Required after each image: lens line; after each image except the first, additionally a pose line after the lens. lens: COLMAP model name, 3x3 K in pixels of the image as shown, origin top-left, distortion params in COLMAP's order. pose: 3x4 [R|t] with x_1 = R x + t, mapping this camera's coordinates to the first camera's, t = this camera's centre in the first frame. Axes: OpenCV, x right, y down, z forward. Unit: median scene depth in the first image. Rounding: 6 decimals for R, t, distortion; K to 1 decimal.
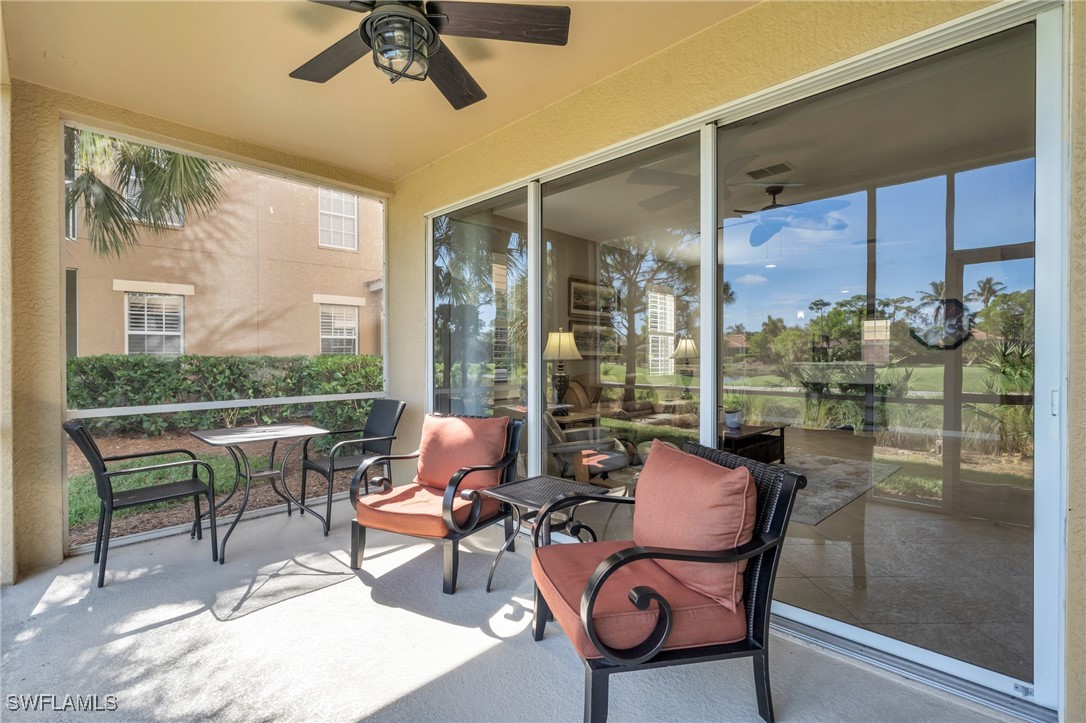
lens RADIAL K [[493.2, 0, 538.1], [0, 493.2, 358.6], [0, 0, 1]] dist [-0.003337, -0.000788]
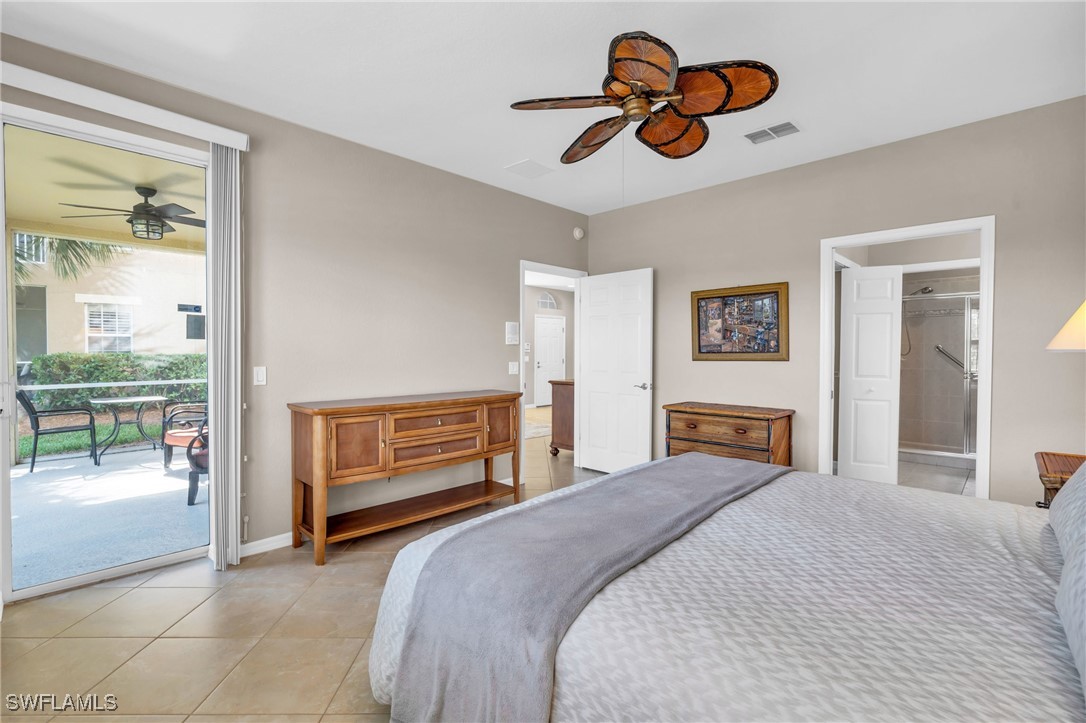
lens RADIAL K [[493.0, 0, 541.9], [0, 493.0, 348.8], [0, 0, 1]] dist [0.000851, 0.000129]
pose [[0.999921, 0.004950, 0.011561, 0.799632], [-0.004870, 0.999964, -0.006903, -0.030079], [-0.011595, 0.006846, 0.999909, -0.714923]]
